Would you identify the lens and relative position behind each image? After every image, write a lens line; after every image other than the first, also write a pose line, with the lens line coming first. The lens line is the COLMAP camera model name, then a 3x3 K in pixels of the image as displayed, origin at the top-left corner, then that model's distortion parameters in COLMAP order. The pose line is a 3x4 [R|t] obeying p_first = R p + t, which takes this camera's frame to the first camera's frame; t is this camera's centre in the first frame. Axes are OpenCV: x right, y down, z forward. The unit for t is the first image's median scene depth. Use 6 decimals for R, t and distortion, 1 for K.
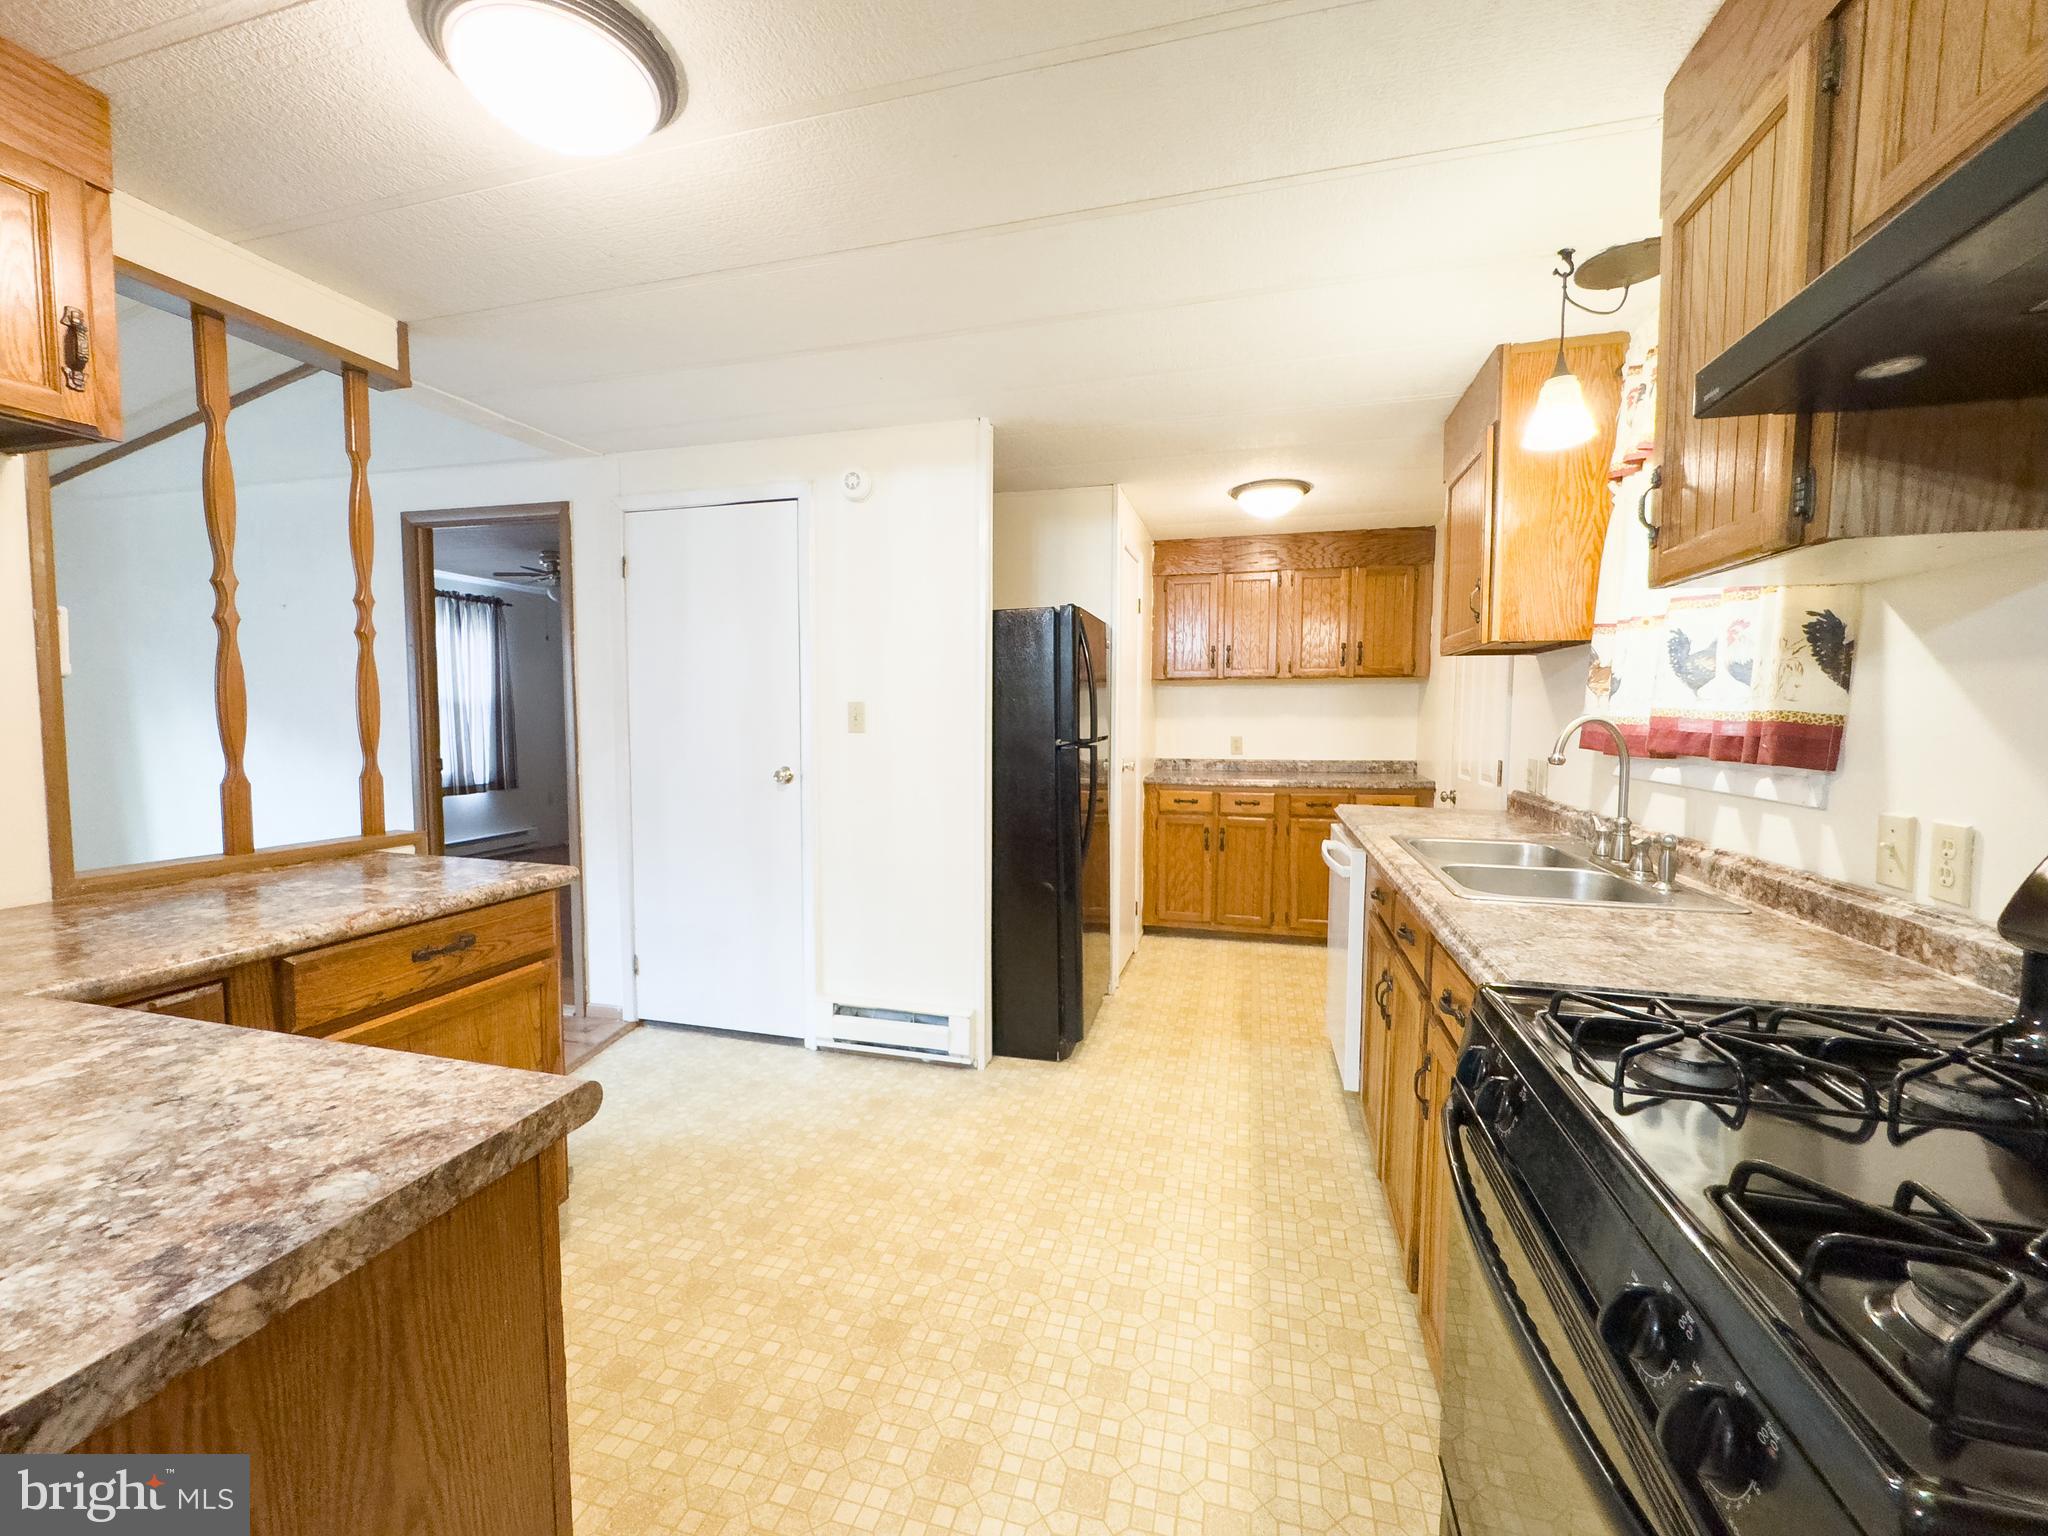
lens RADIAL K [[812.6, 0, 1008.0], [0, 812.6, 757.3], [0, 0, 1]] dist [-0.004612, 0.000754]
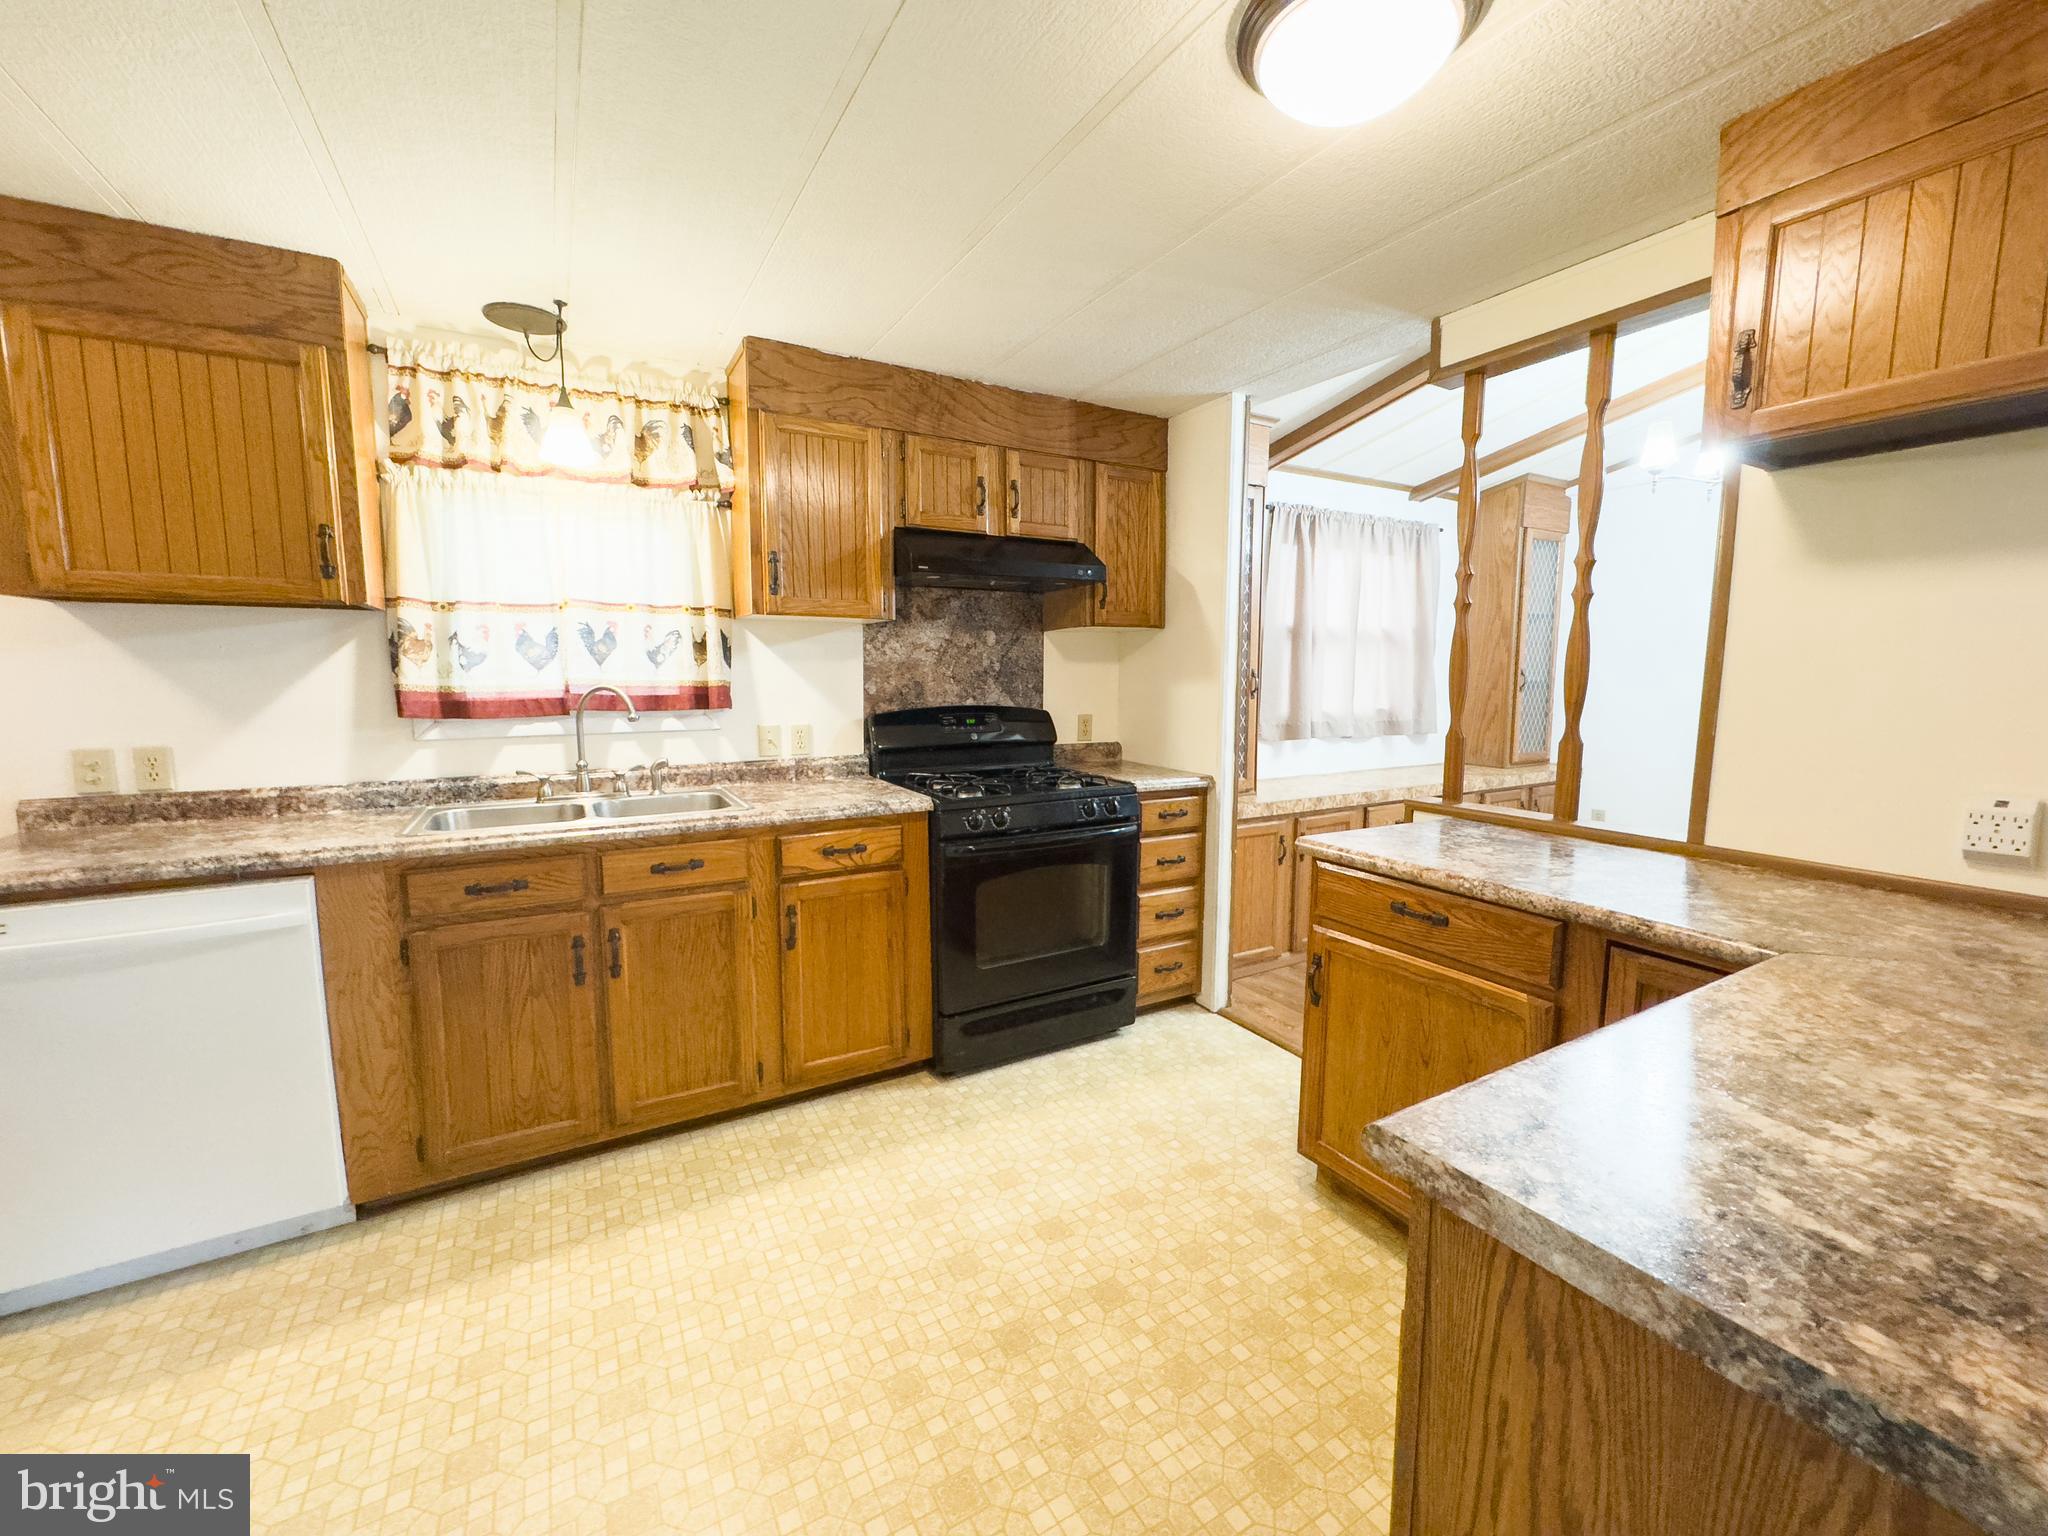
lens RADIAL K [[812.6, 0, 1027.5], [0, 812.6, 769.7], [0, 0, 1]] dist [-0.004612, 0.000754]
pose [[0.707337, -0.087893, 0.701391, -2.755537], [0.046381, 0.995872, 0.078021, -0.136900], [-0.705353, -0.022655, 0.708494, 1.027693]]
